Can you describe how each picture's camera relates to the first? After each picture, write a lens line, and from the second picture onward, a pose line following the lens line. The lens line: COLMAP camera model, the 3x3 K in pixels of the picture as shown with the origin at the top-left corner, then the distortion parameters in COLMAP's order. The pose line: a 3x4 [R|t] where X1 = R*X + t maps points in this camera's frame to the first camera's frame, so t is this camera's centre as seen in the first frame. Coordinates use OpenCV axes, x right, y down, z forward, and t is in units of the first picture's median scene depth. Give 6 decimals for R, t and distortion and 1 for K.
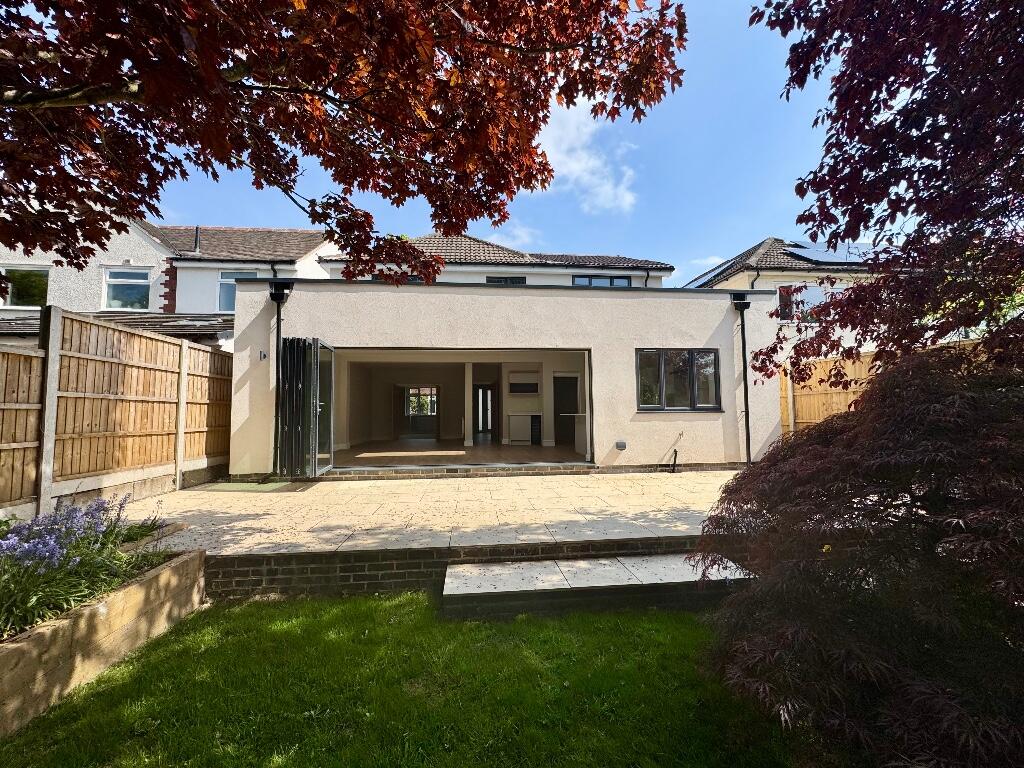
lens RADIAL K [[409.4, 0, 509.8], [0, 409.4, 385.0], [0, 0, 1]] dist [0.003094, 0.000217]
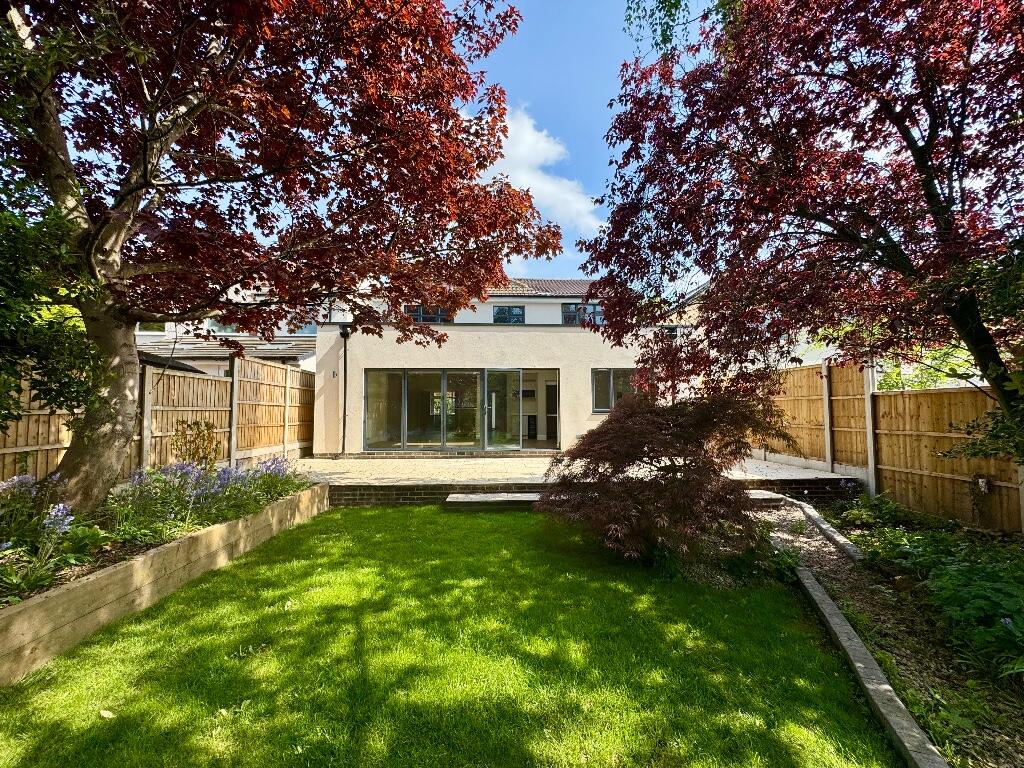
lens RADIAL K [[409.4, 0, 513.7], [0, 409.4, 385.9], [0, 0, 1]] dist [0.003094, 0.000217]
pose [[0.998648, 0.002026, -0.051949, 0.126146], [-0.001938, 0.999997, 0.001747, -0.034264], [0.051952, -0.001643, 0.998648, -0.462467]]
